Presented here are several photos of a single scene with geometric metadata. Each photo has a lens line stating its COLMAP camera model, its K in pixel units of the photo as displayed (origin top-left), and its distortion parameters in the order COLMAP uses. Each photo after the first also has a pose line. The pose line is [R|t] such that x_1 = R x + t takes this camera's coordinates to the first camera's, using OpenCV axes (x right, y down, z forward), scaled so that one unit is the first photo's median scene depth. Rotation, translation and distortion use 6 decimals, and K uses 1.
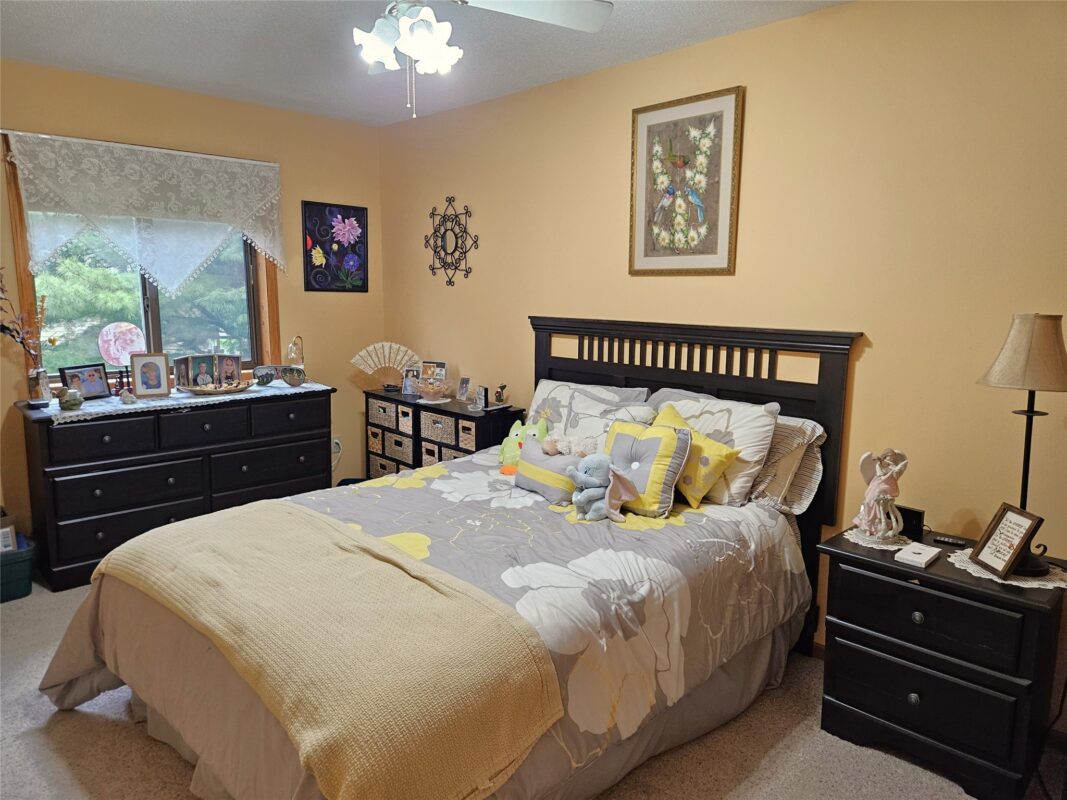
lens RADIAL K [[724.4, 0, 529.3], [0, 724.4, 403.7], [0, 0, 1]] dist [0.078474, -0.065599]
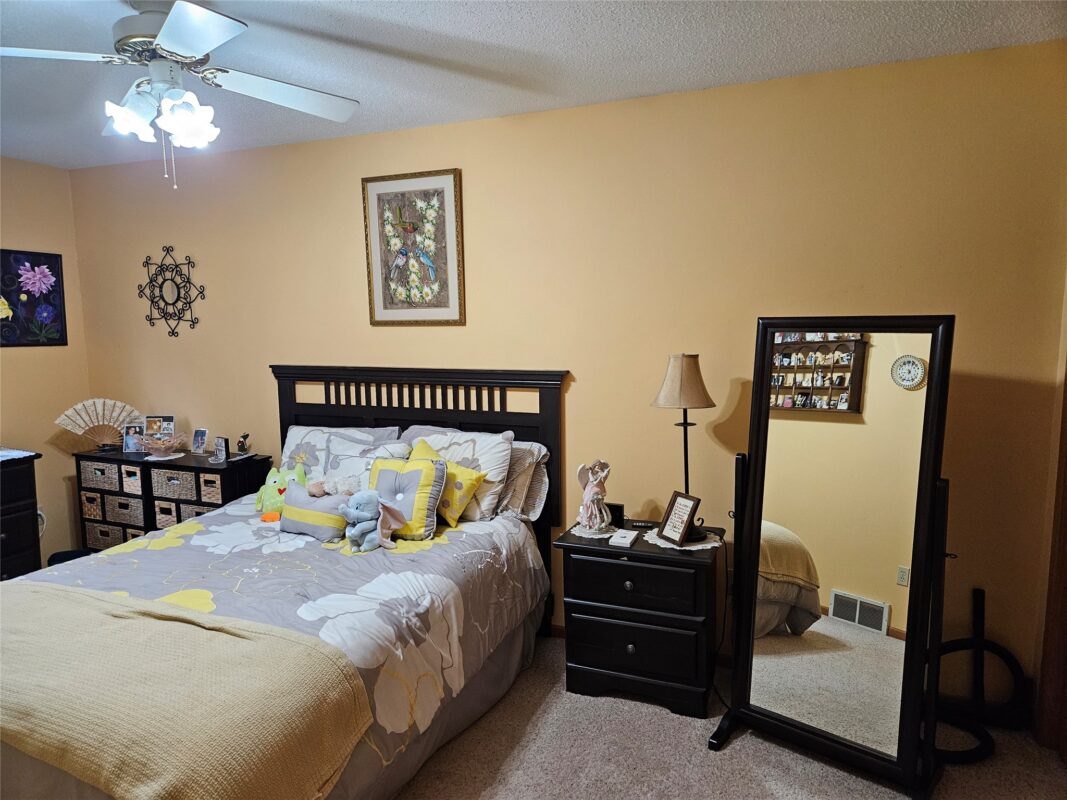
lens RADIAL K [[724.4, 0, 516.7], [0, 724.4, 411.5], [0, 0, 1]] dist [0.078474, -0.065599]
pose [[0.921797, -0.070629, 0.381185, -0.099686], [0.084021, 0.996291, -0.018583, -0.009512], [-0.378458, 0.049157, 0.924312, -0.107044]]
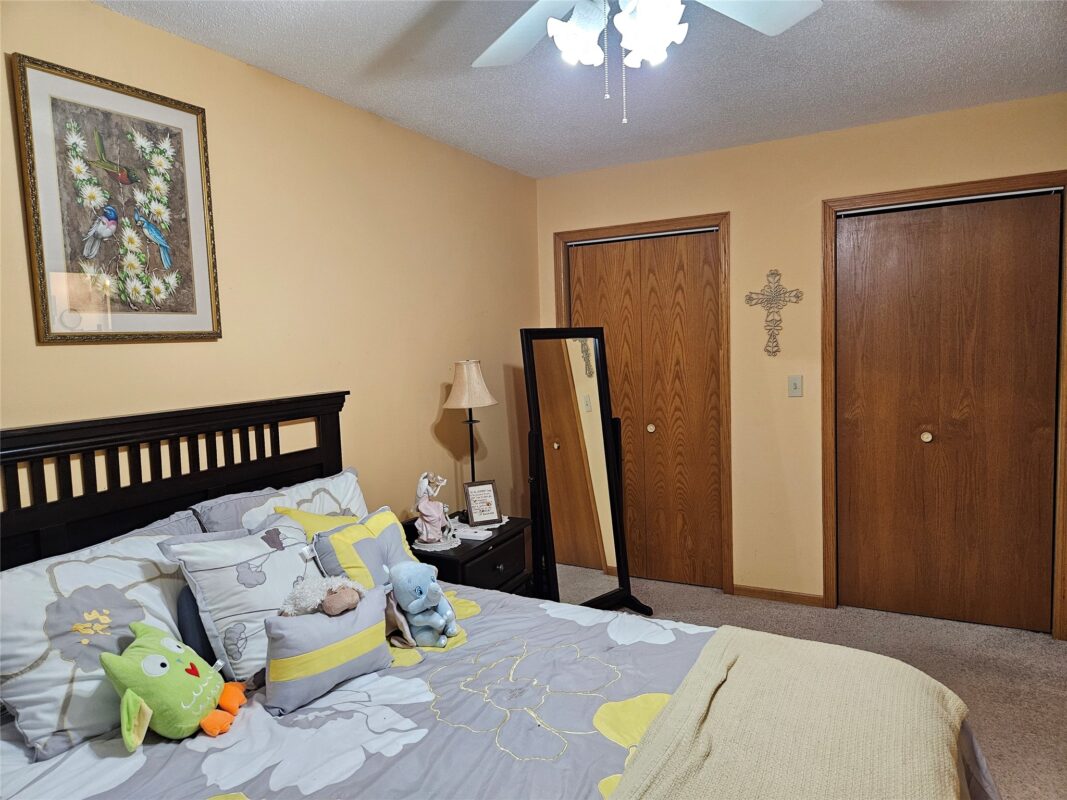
lens RADIAL K [[724.4, 0, 525.6], [0, 724.4, 398.3], [0, 0, 1]] dist [0.078474, -0.065599]
pose [[-0.319129, -0.071470, 0.945013, -0.590956], [0.194442, 0.971002, 0.139098, -0.163159], [-0.927550, 0.228140, -0.295978, 0.951644]]
